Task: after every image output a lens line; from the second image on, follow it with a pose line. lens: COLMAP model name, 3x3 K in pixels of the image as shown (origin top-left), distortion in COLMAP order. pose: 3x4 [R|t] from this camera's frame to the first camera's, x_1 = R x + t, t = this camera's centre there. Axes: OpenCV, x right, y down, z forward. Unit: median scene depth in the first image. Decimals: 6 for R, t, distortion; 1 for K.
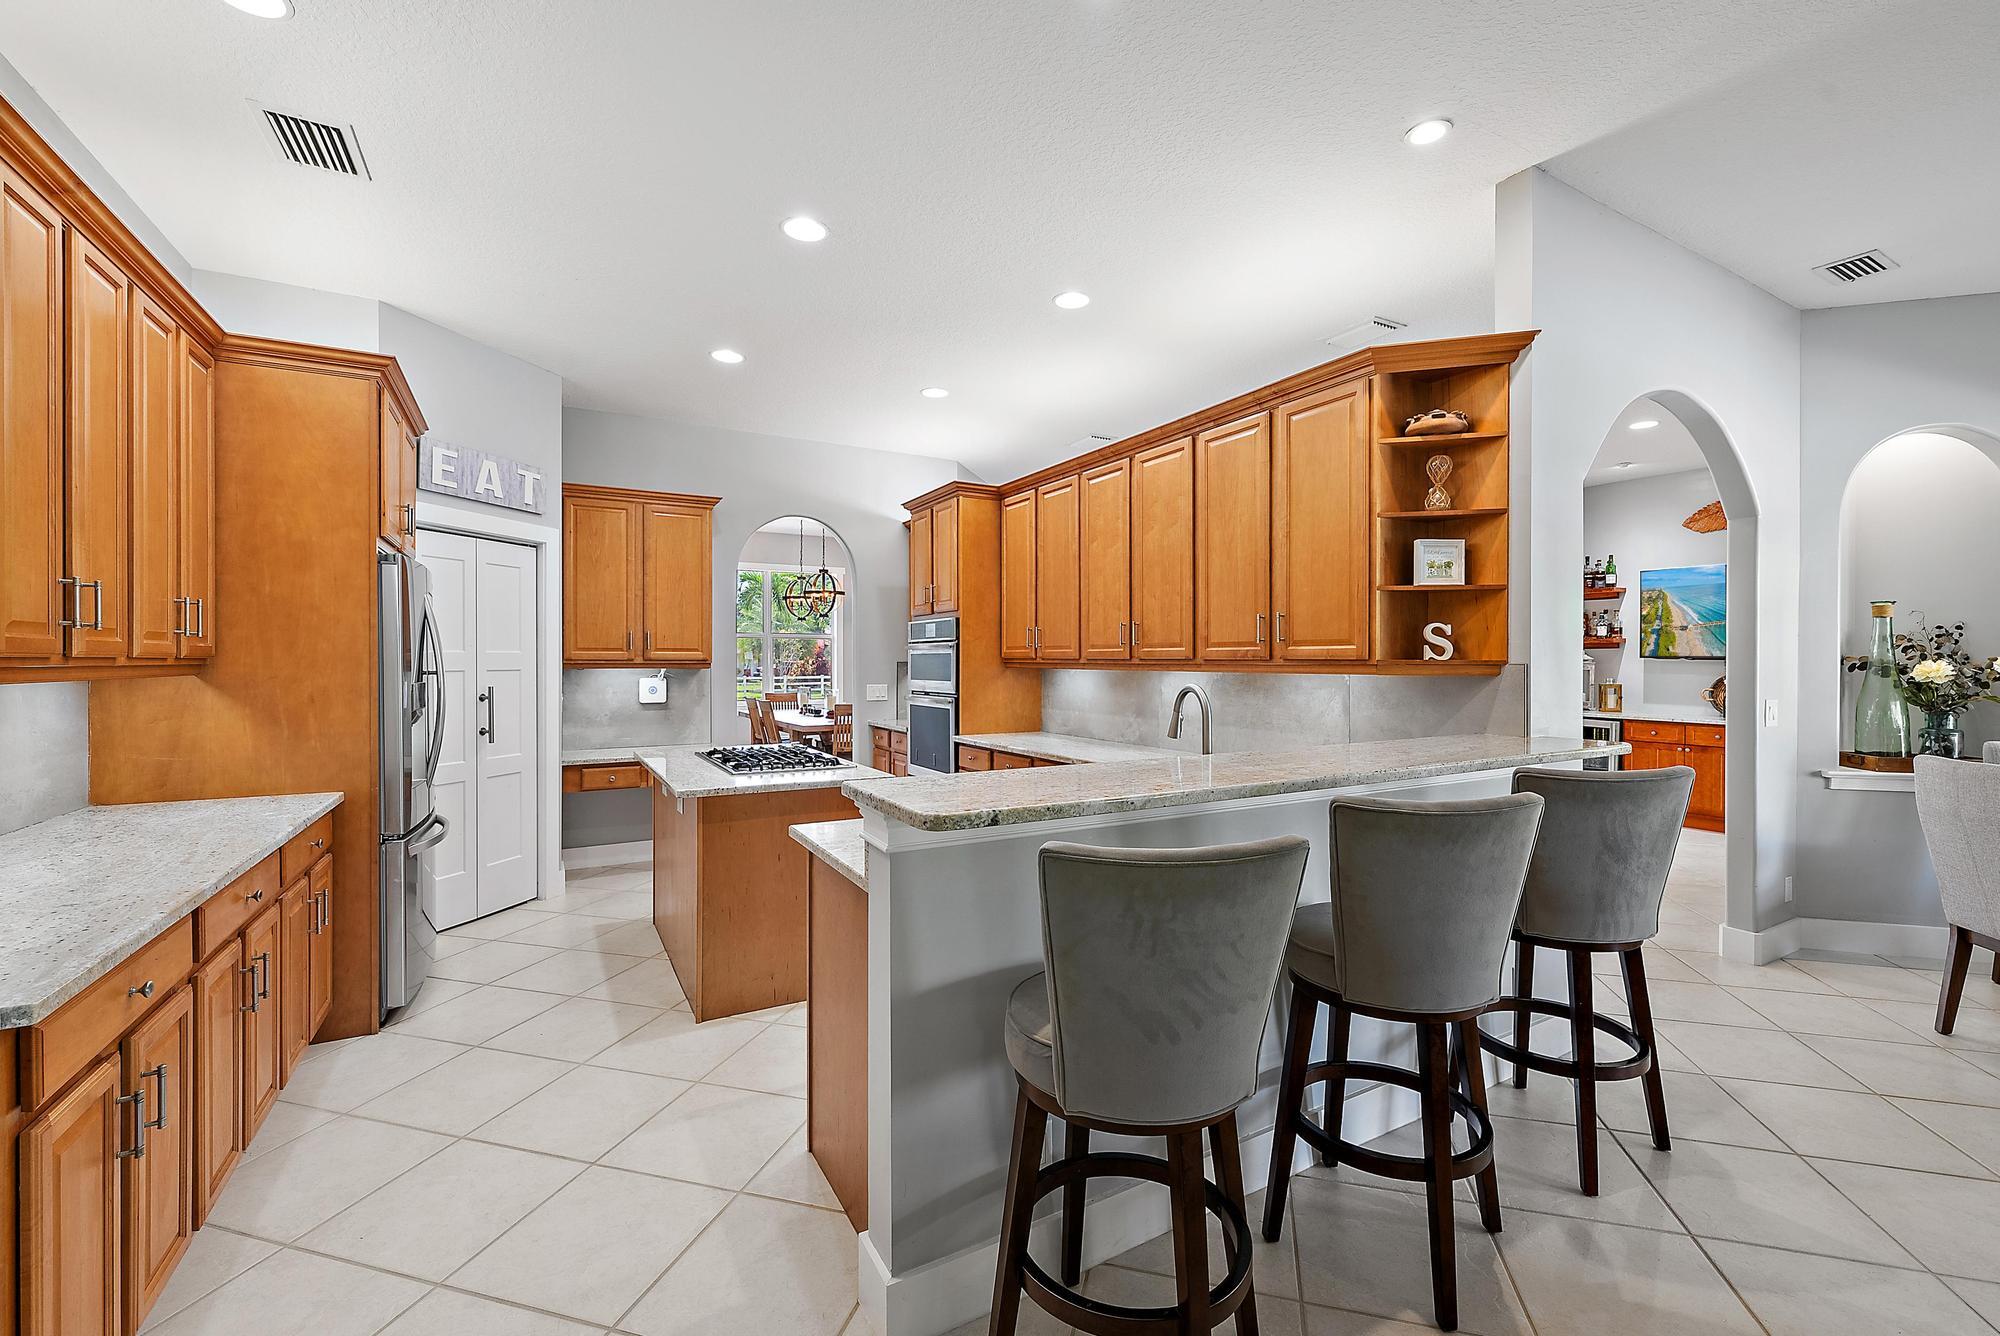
lens RADIAL K [[826.0, 0, 1006.1], [0, 826.0, 655.4], [0, 0, 1]] dist [-0.000821, -0.000012]
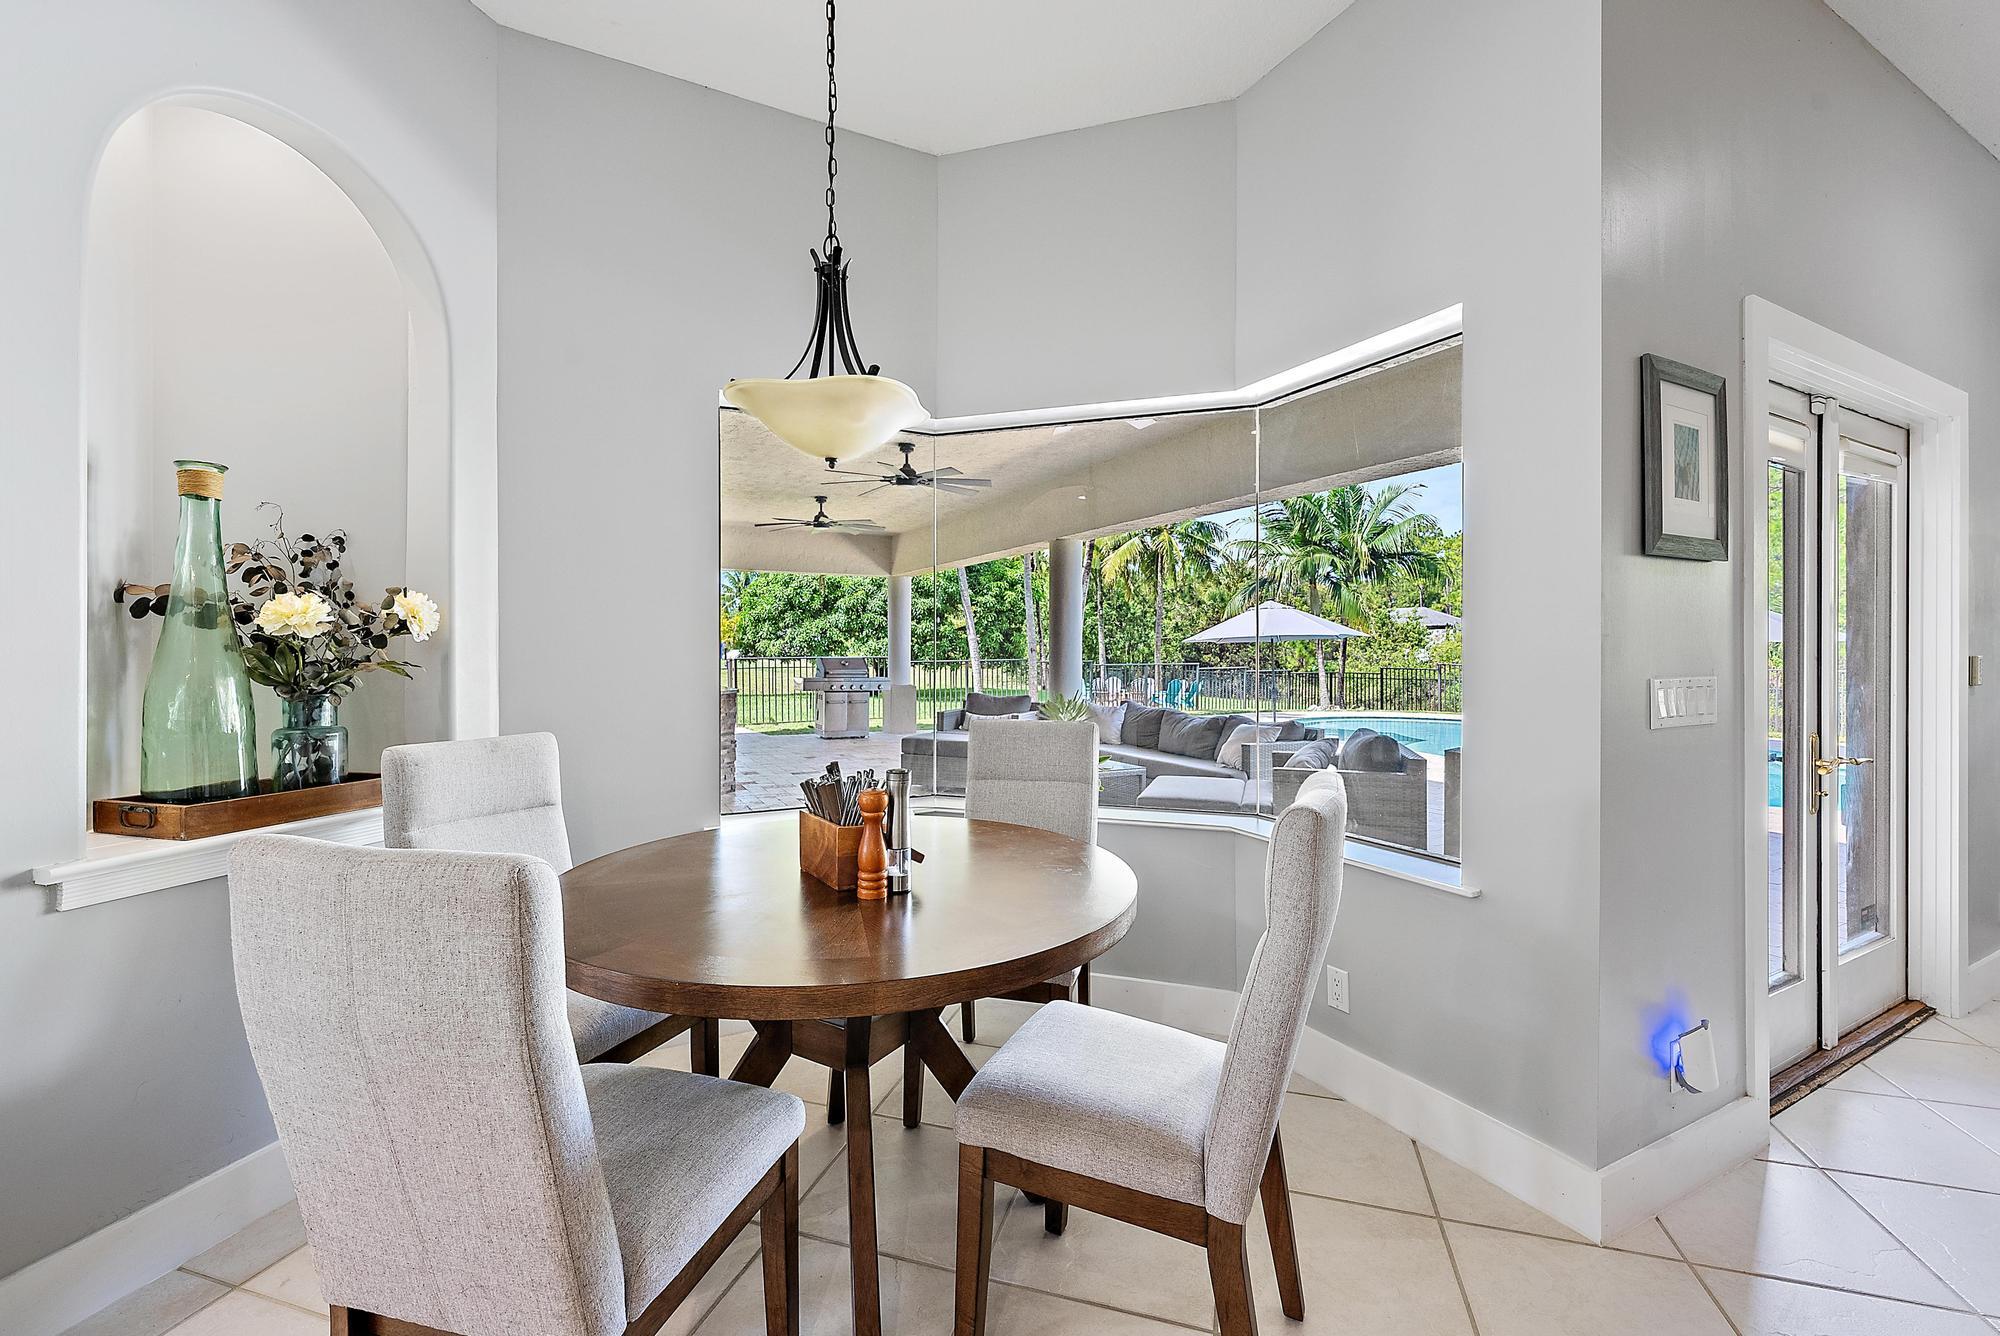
lens RADIAL K [[826.0, 0, 1006.1], [0, 826.0, 655.4], [0, 0, 1]] dist [-0.000821, -0.000012]
pose [[0.028045, -0.007736, 0.999577, 0.621434], [0.000279, 0.999970, 0.007731, 0.039490], [-0.999607, 0.000062, 0.028046, 0.543625]]
